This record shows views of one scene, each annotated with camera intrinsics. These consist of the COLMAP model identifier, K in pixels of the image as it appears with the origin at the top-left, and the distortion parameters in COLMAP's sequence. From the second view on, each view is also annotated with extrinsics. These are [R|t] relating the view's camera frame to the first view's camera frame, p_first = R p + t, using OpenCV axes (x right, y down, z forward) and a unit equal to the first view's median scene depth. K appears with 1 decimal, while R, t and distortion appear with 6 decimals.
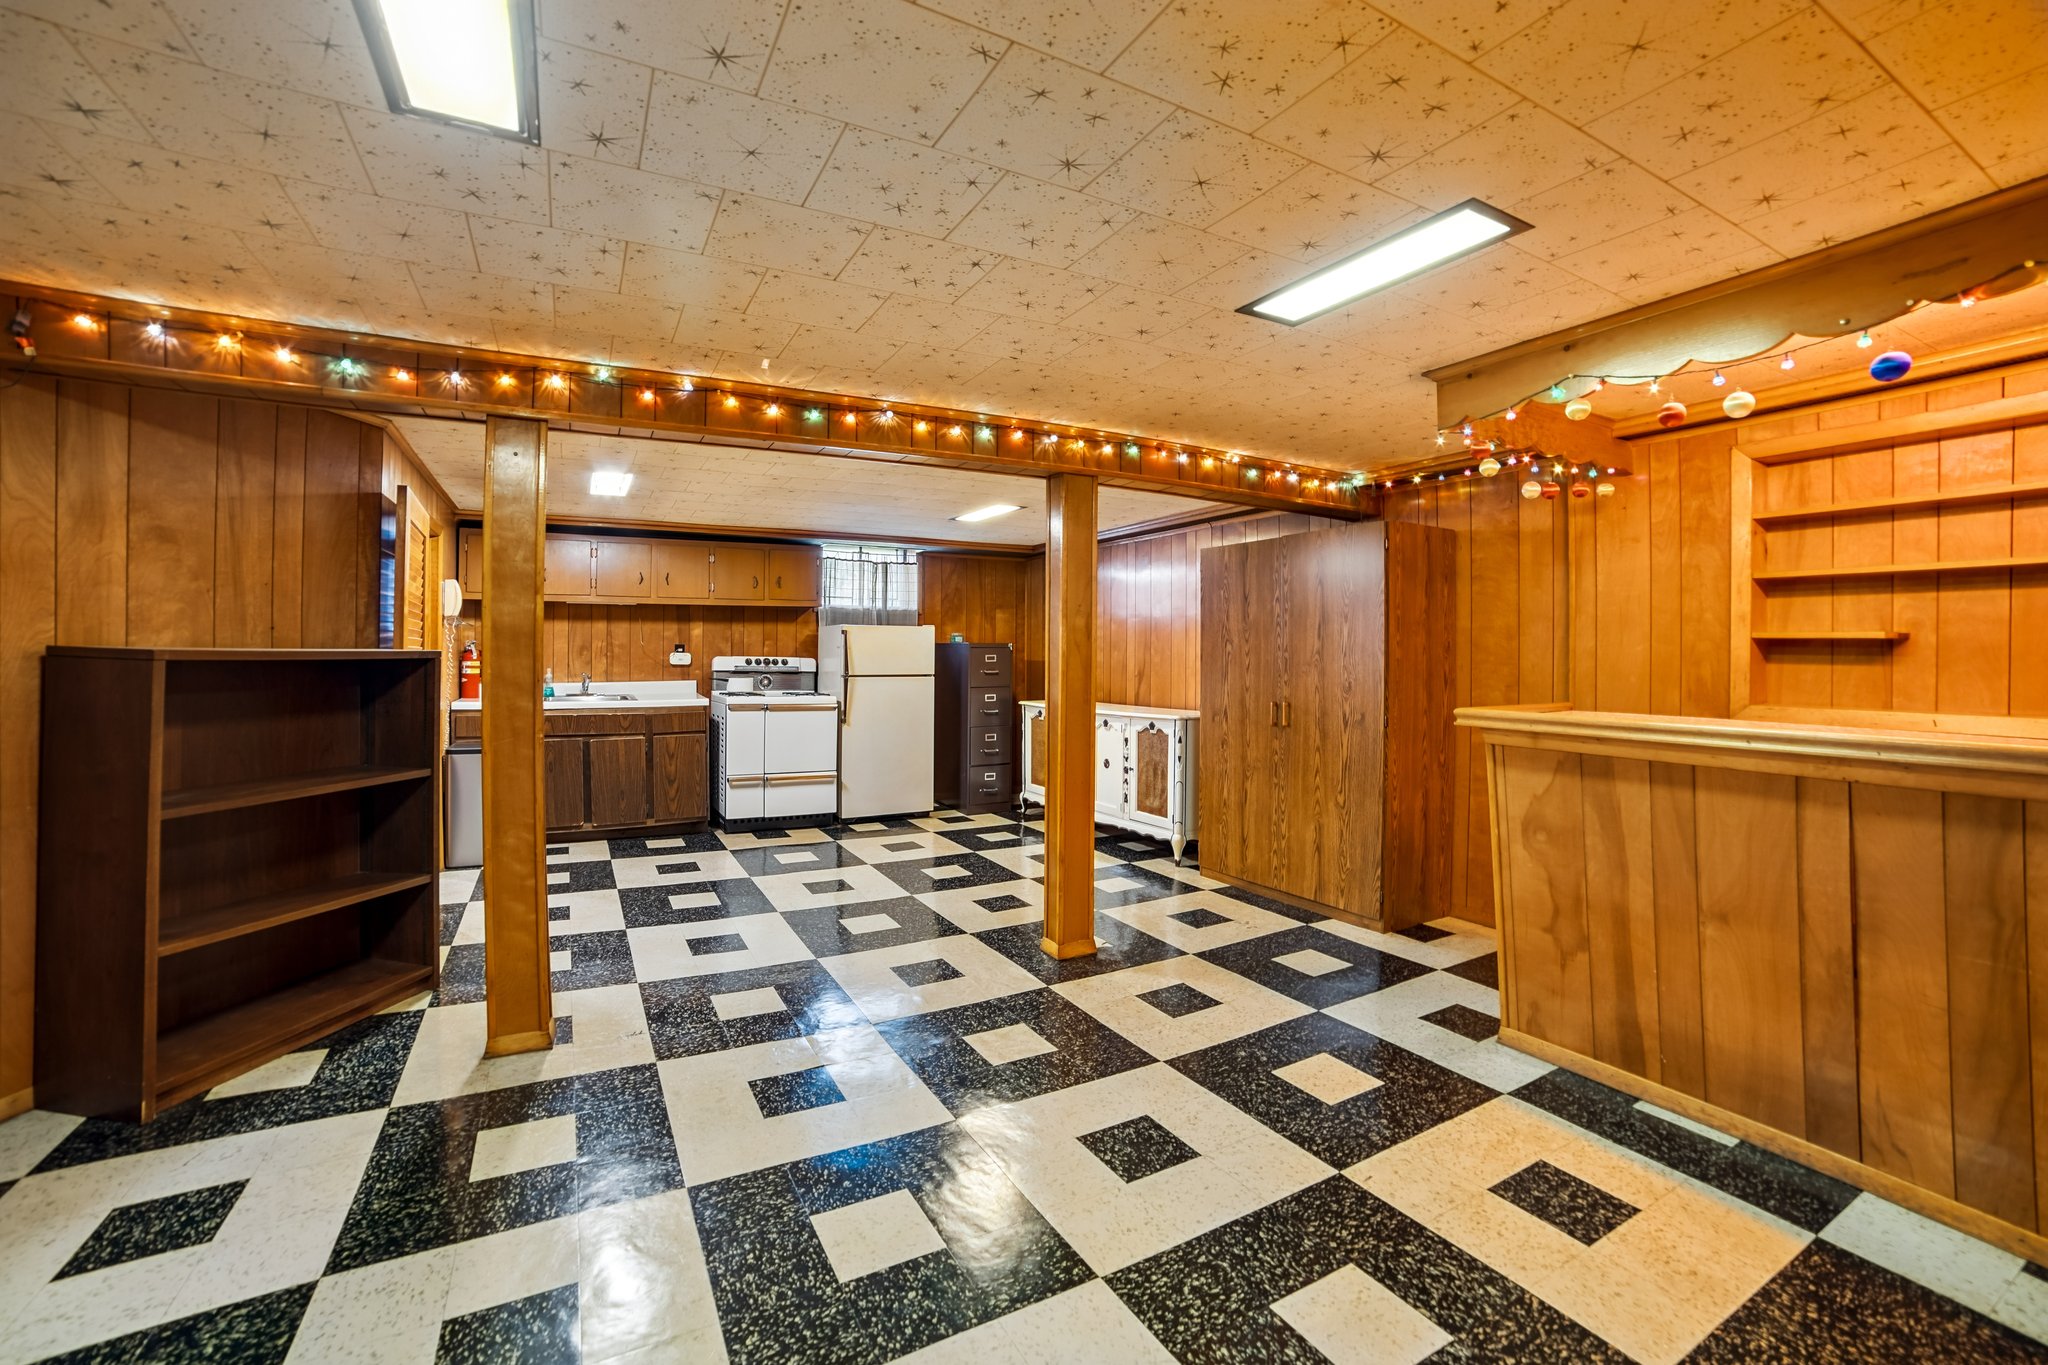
lens RADIAL K [[855.7, 0, 1024.5], [0, 855.7, 663.3], [0, 0, 1]] dist [-0.083833, 0.031359]
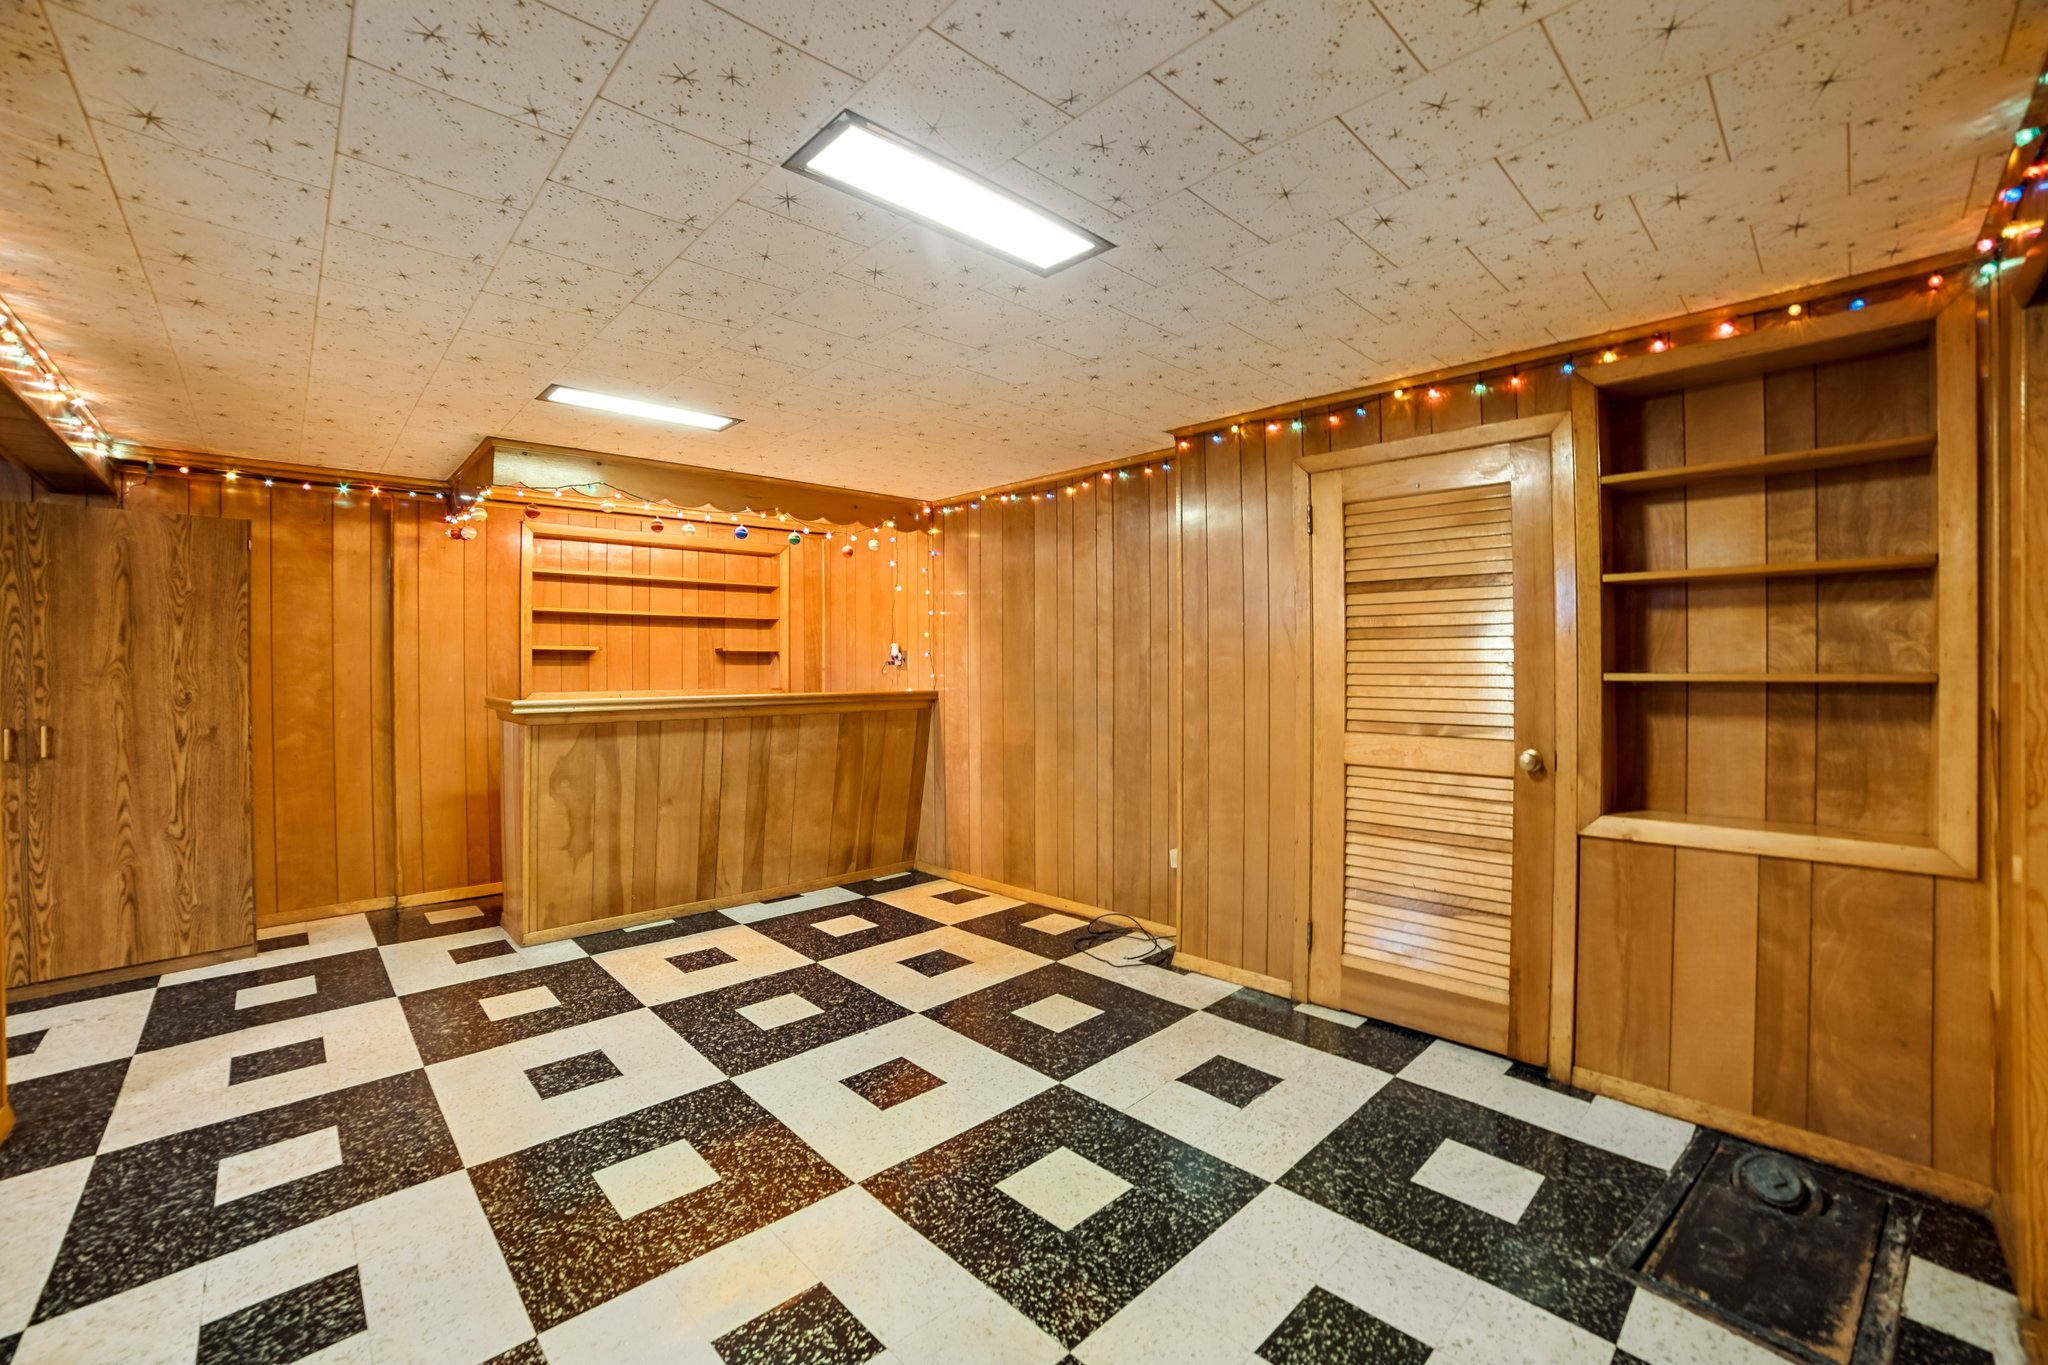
lens RADIAL K [[855.7, 0, 1024.5], [0, 855.7, 663.3], [0, 0, 1]] dist [-0.083833, 0.031359]
pose [[-0.239312, -0.005279, 0.970928, -1.006090], [0.014400, 0.999856, 0.008985, -0.006003], [-0.970836, 0.016132, -0.239201, 0.561195]]
